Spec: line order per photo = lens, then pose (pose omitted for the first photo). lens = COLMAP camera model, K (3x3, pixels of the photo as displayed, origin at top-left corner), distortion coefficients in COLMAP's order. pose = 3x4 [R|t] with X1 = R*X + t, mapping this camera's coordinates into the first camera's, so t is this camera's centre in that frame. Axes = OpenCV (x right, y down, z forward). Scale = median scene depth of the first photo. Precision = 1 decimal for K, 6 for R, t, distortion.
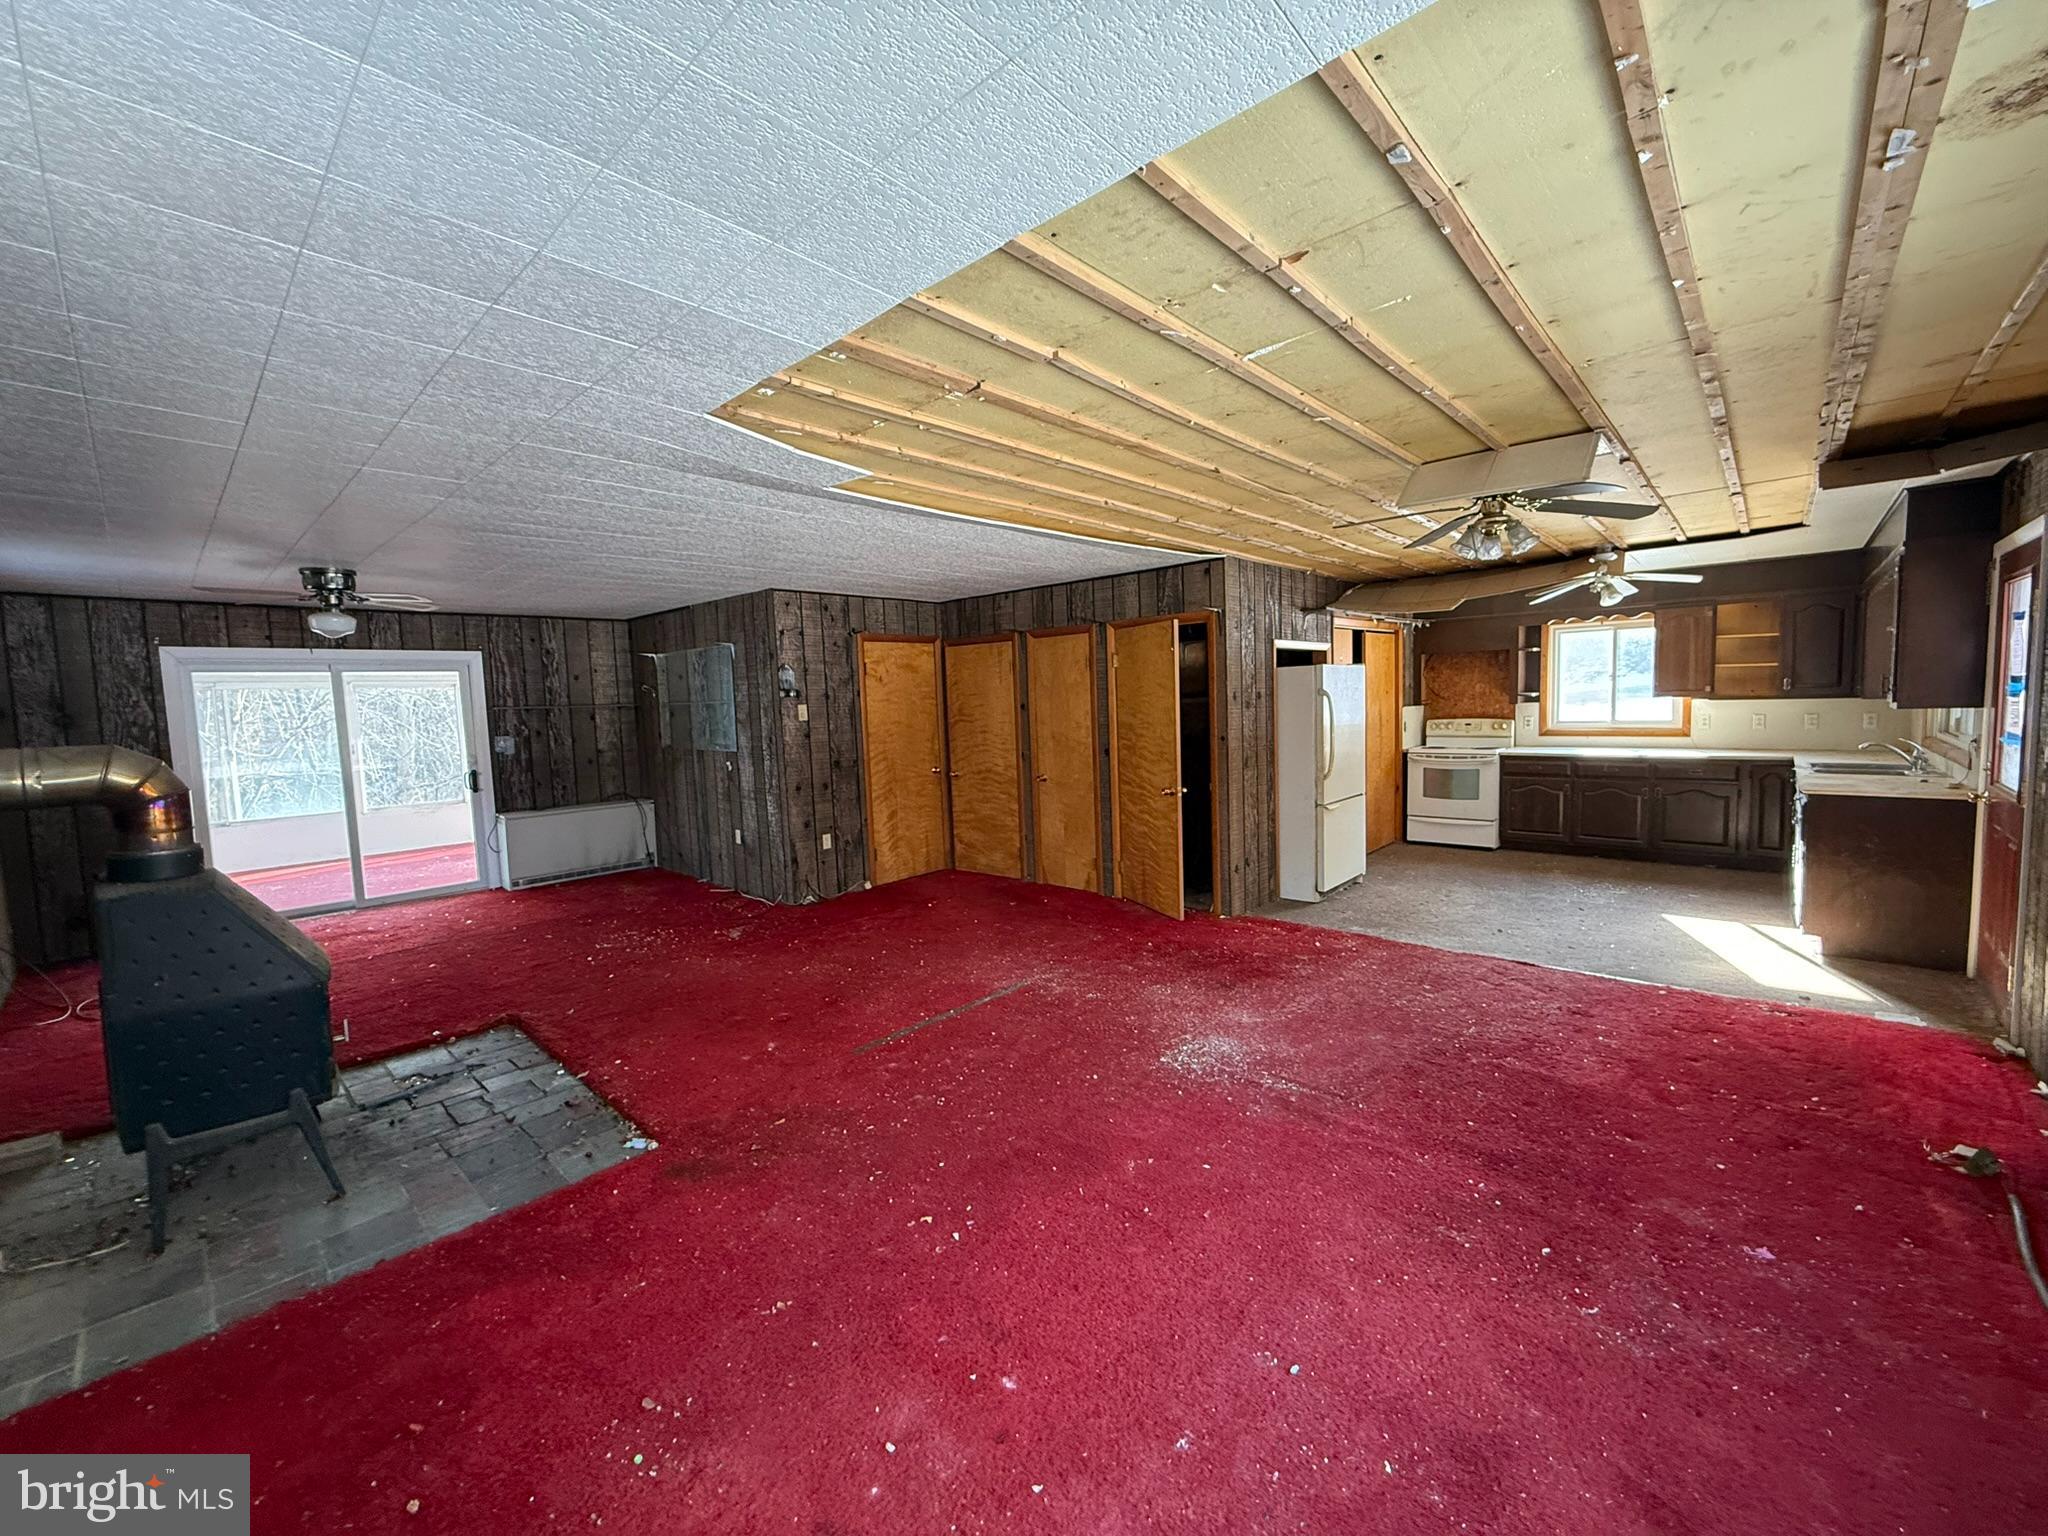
lens RADIAL K [[812.7, 0, 1019.1], [0, 812.7, 770.1], [0, 0, 1]] dist [0.000693, -0.000357]
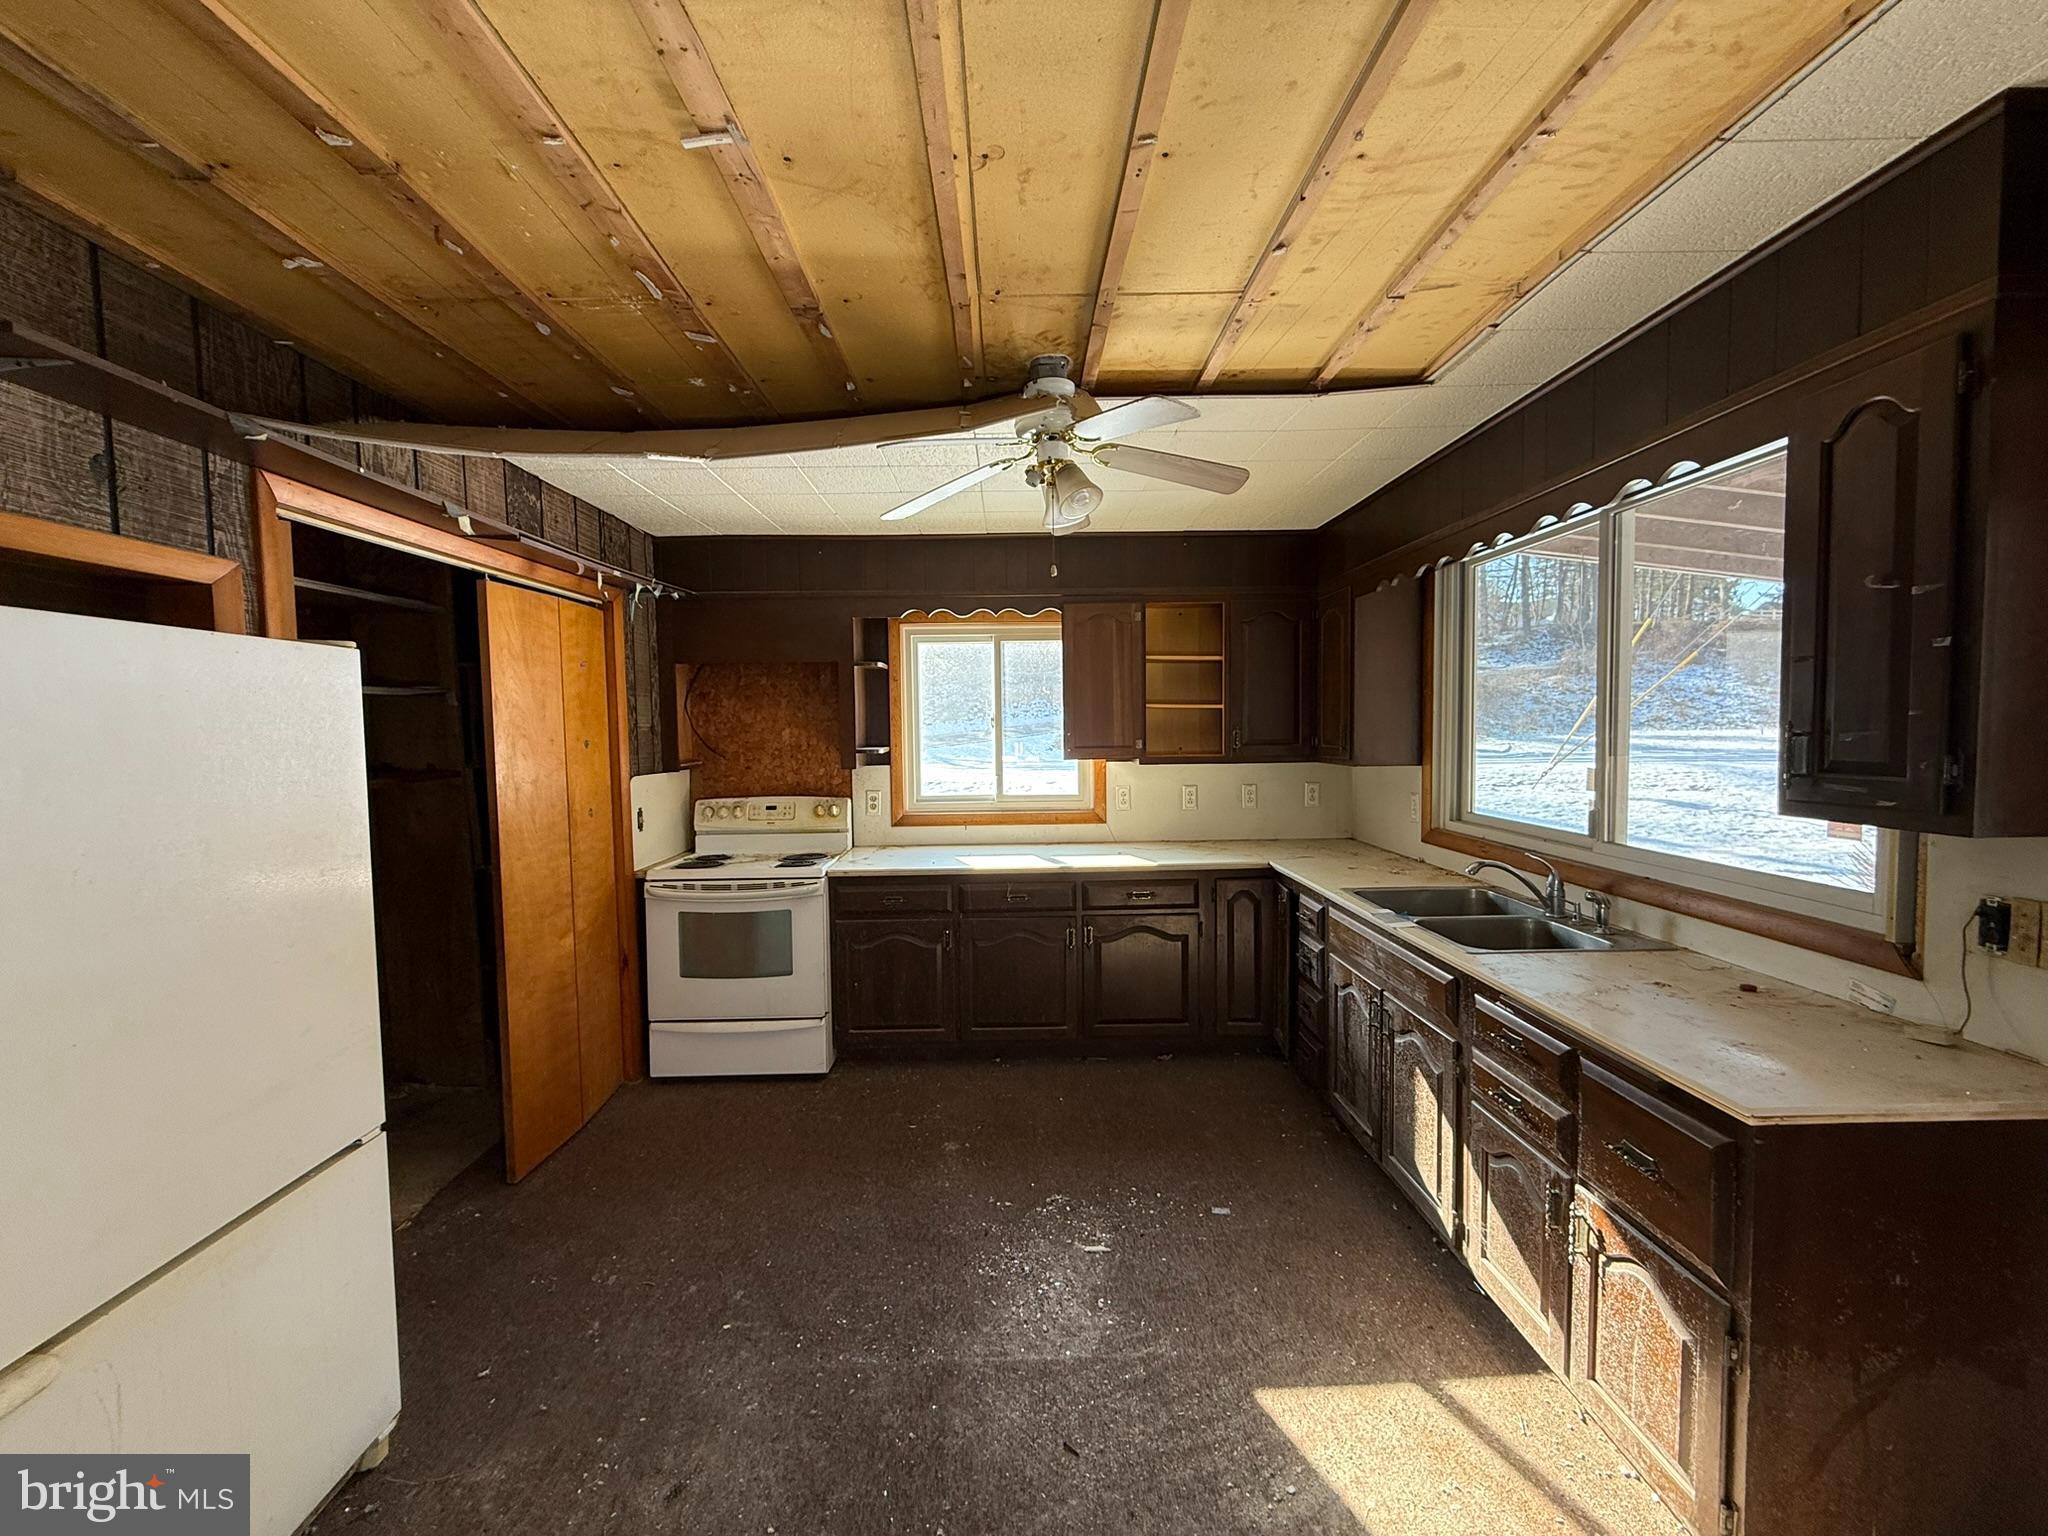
lens RADIAL K [[812.7, 0, 1024.5], [0, 812.7, 772.9], [0, 0, 1]] dist [0.000693, -0.000357]
pose [[0.726614, -0.012668, 0.686929, 0.271400], [0.049658, 0.998183, -0.034118, -0.044863], [-0.685249, 0.058903, 0.725923, 0.444869]]
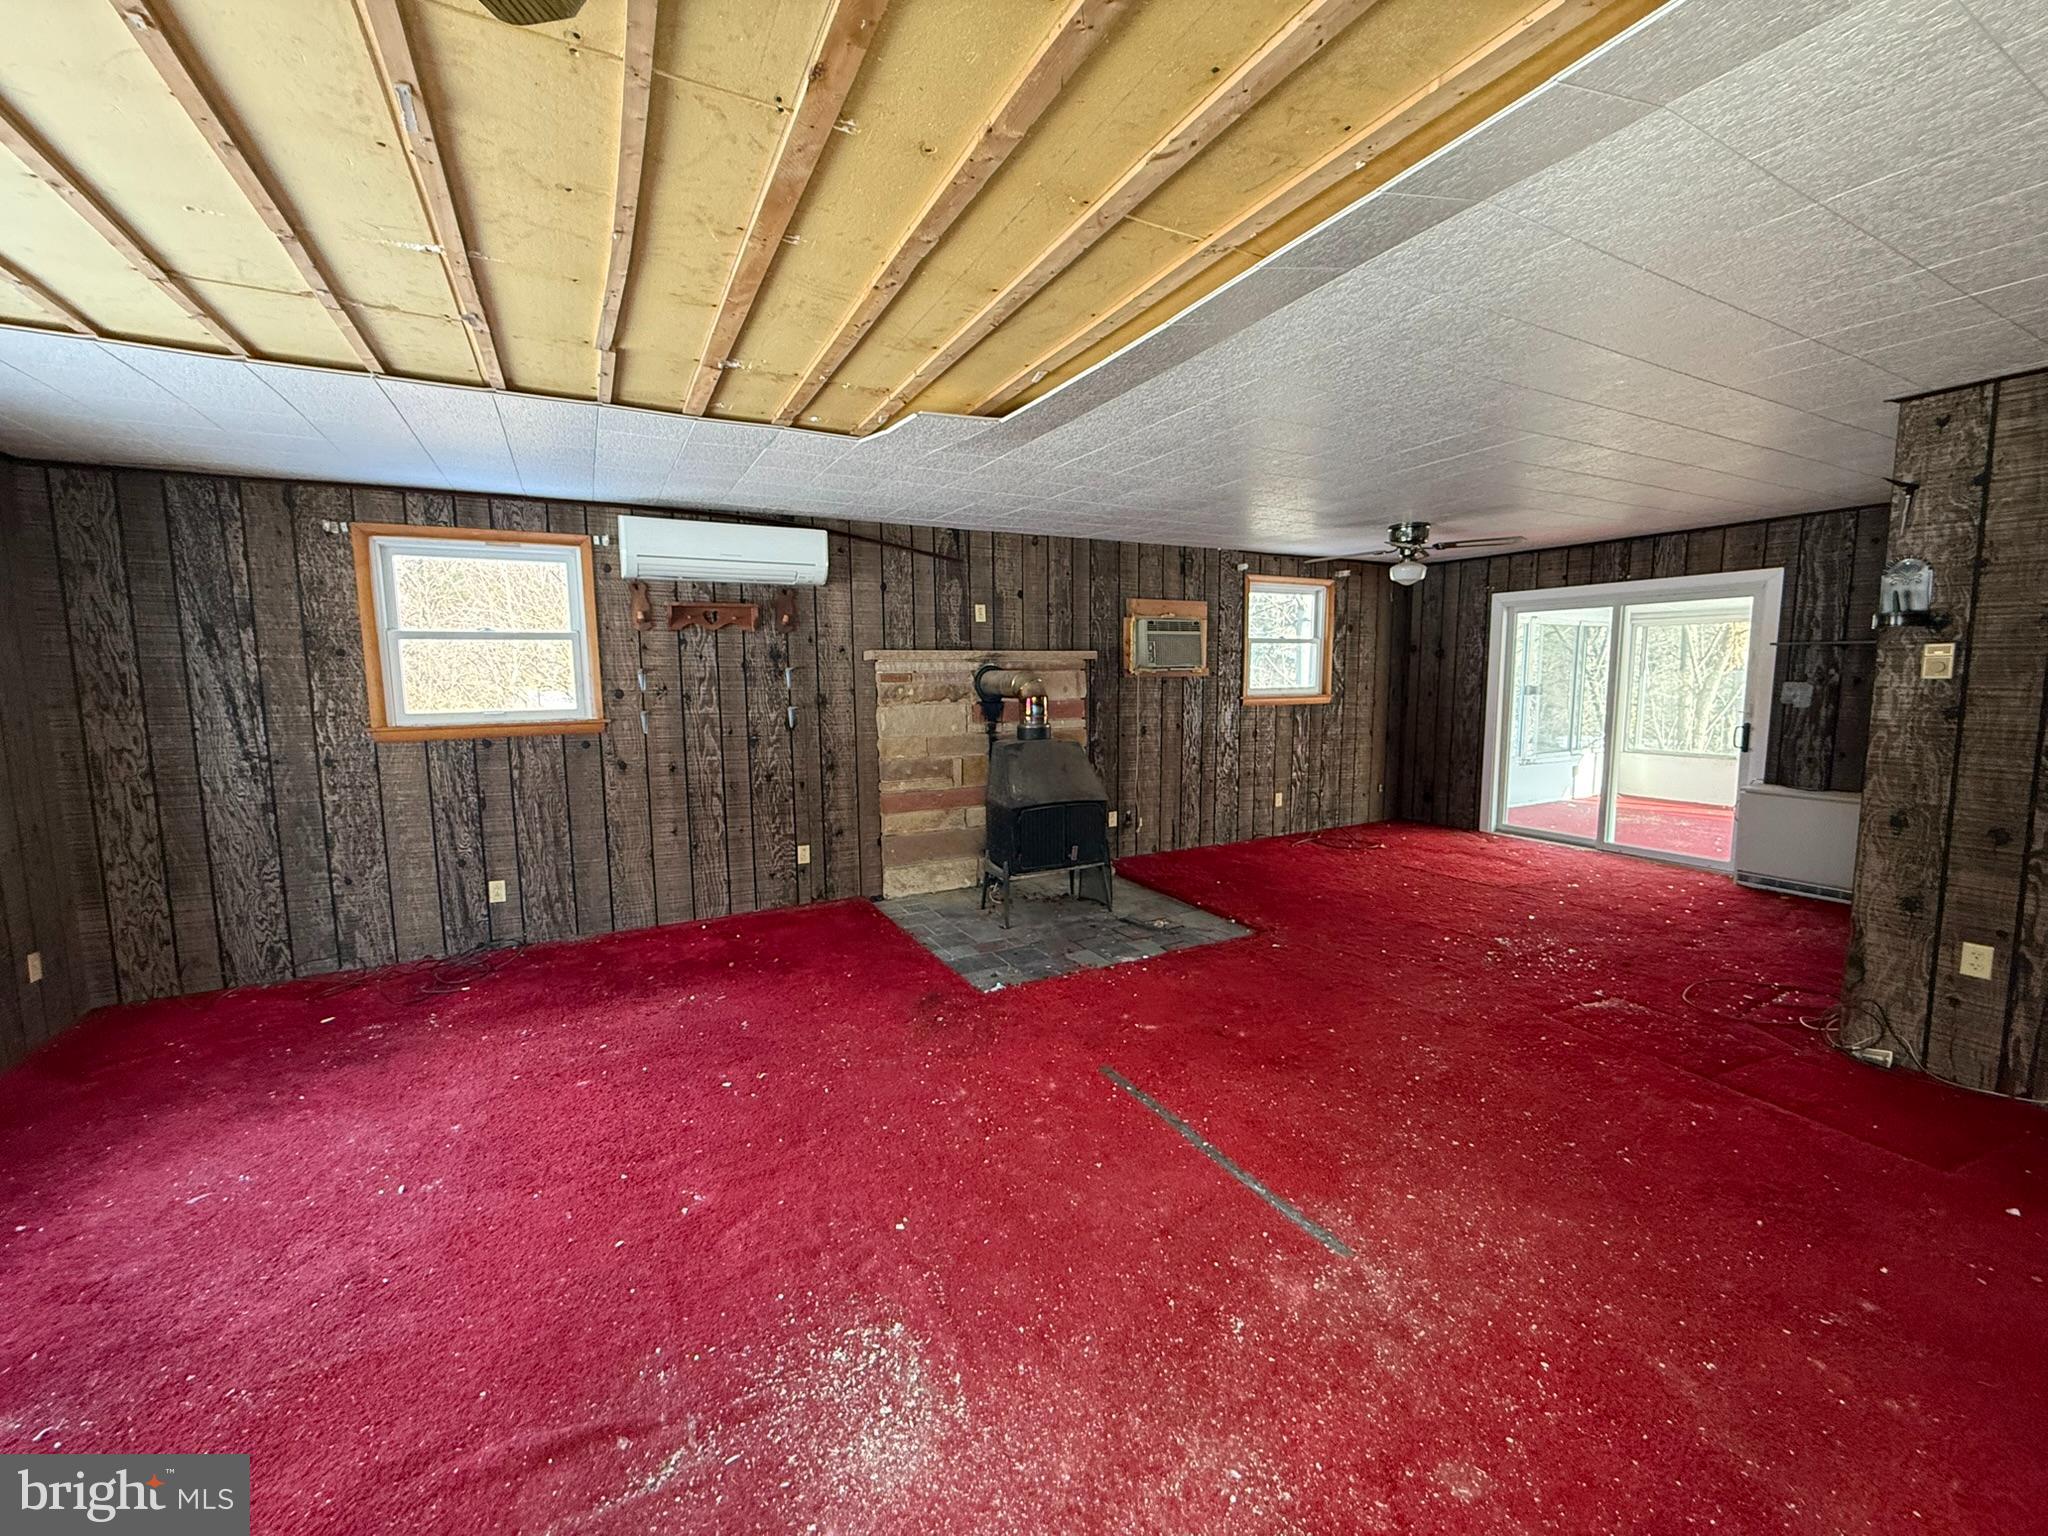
lens RADIAL K [[812.7, 0, 1017.3], [0, 812.7, 763.4], [0, 0, 1]] dist [0.000693, -0.000357]
pose [[-0.326671, 0.144283, -0.934060, 0.558087], [-0.061768, 0.982907, 0.173431, -0.103251], [0.943117, 0.114350, -0.312176, 1.113059]]
